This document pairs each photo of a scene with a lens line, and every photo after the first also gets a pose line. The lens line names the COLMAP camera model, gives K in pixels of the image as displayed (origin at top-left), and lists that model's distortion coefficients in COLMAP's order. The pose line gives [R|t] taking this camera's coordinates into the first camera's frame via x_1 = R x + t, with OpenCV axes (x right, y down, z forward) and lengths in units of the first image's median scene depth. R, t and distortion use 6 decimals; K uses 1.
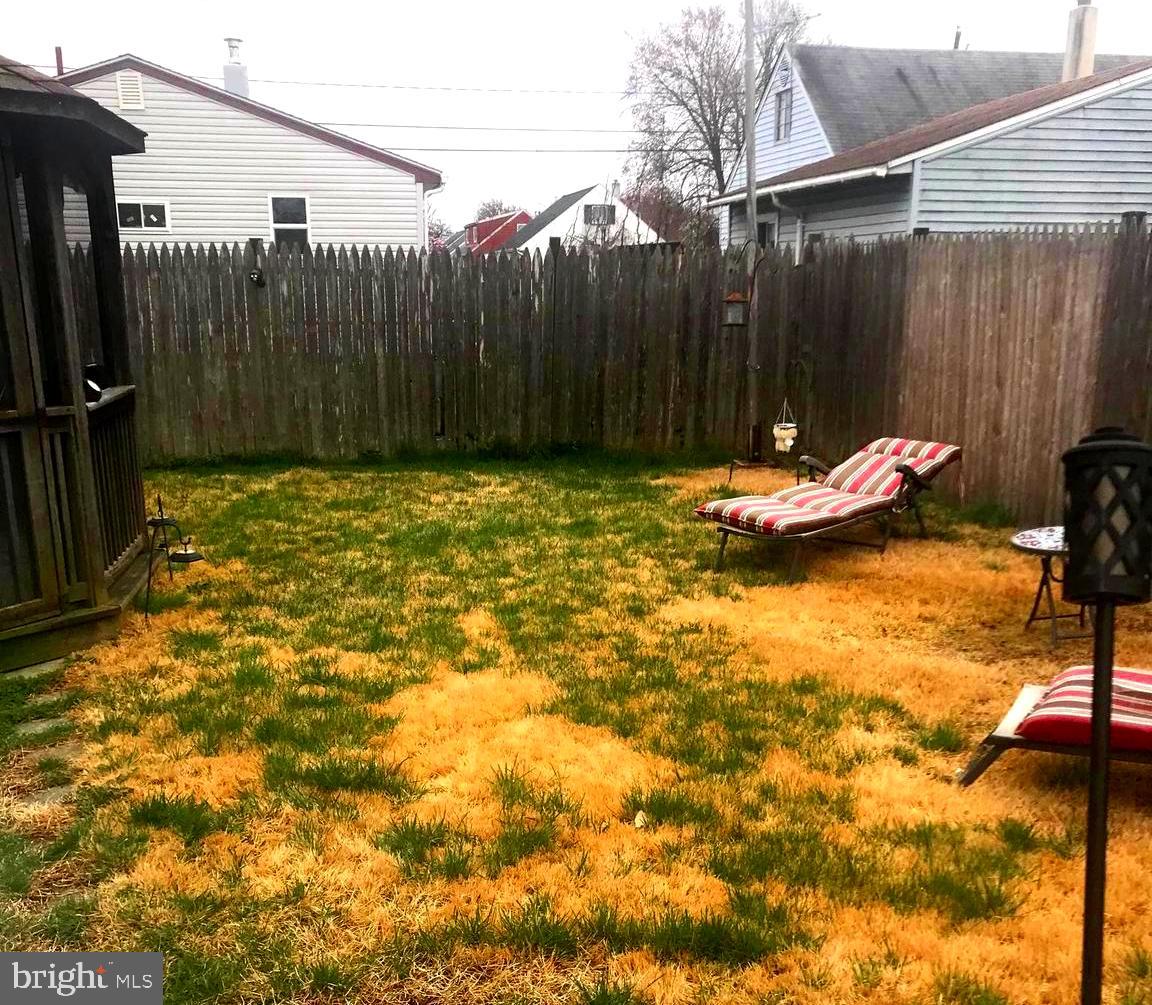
lens RADIAL K [[1230.8, 0, 576.5], [0, 1230.8, 552.4], [0, 0, 1]] dist [0.090230, -0.149152]
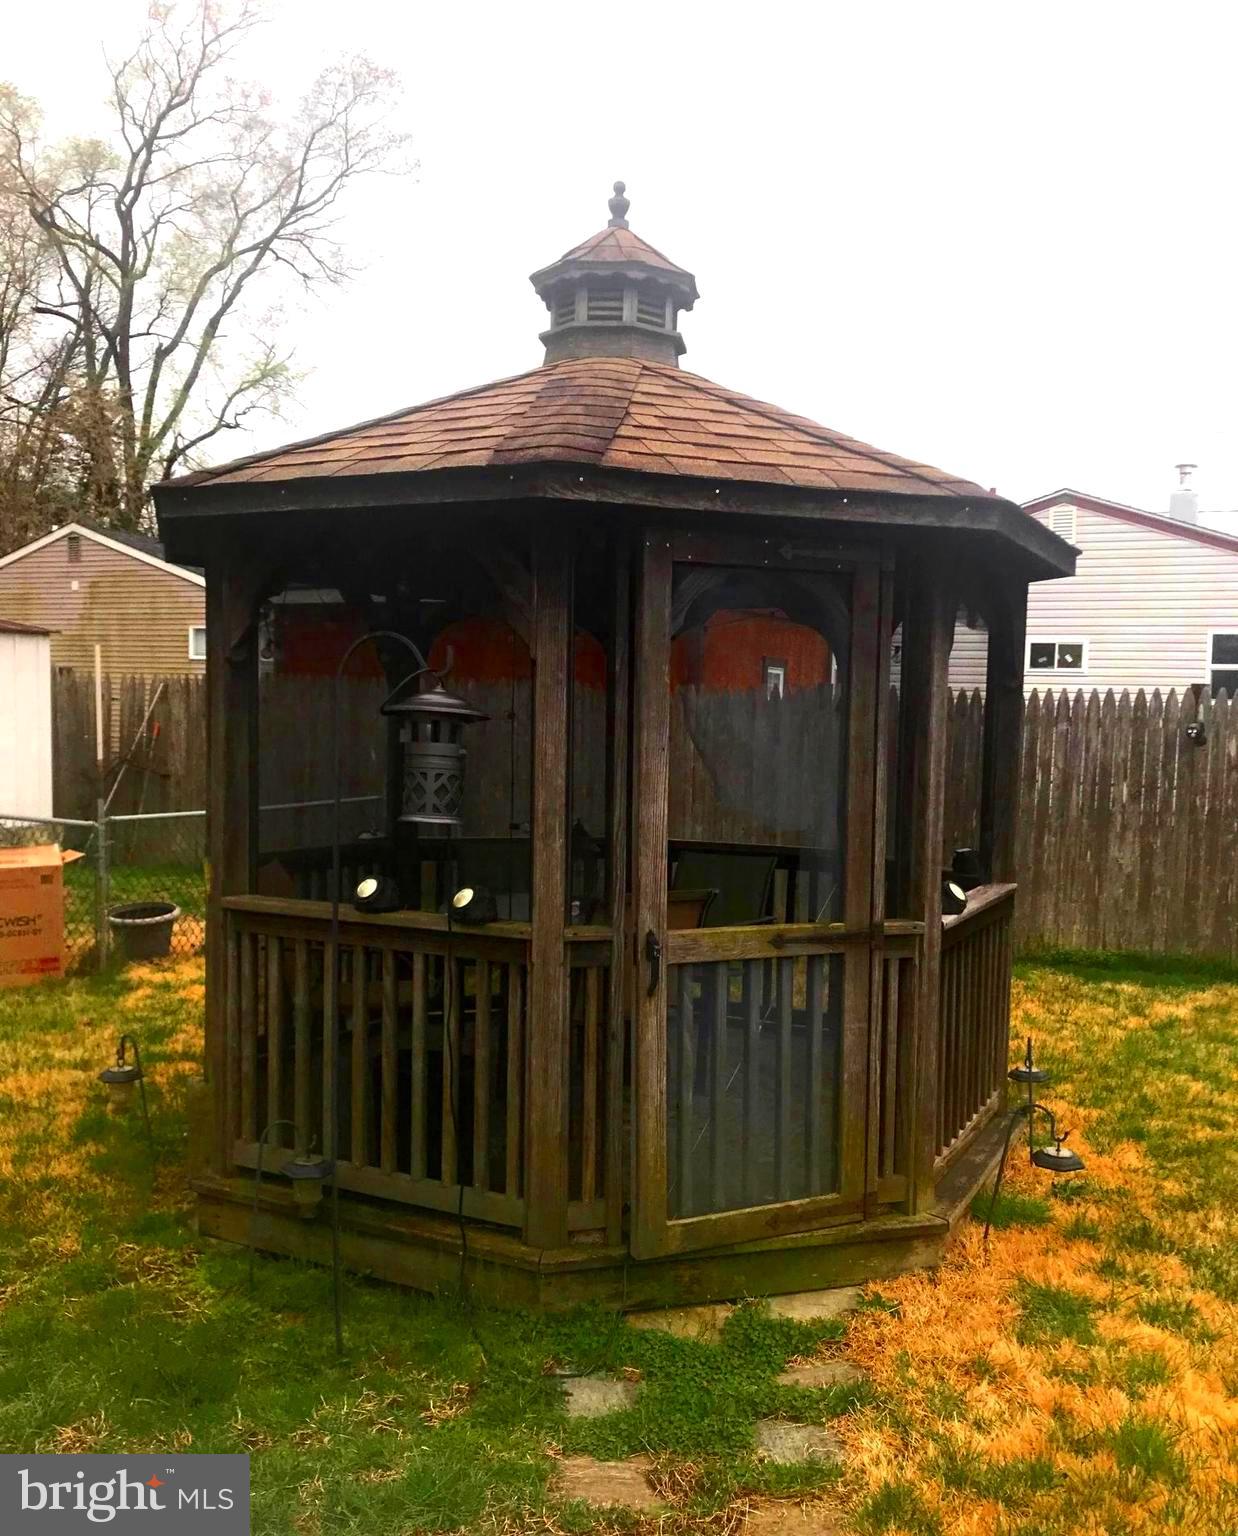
lens RADIAL K [[1236.2, 0, 567.0], [0, 1236.2, 767.0], [0, 0, 1]] dist [-0.003813, -0.008064]
pose [[0.765069, 0.063437, -0.640816, -0.098853], [-0.173134, 0.978757, -0.109813, -0.076154], [0.620237, 0.194962, 0.759800, 0.277257]]
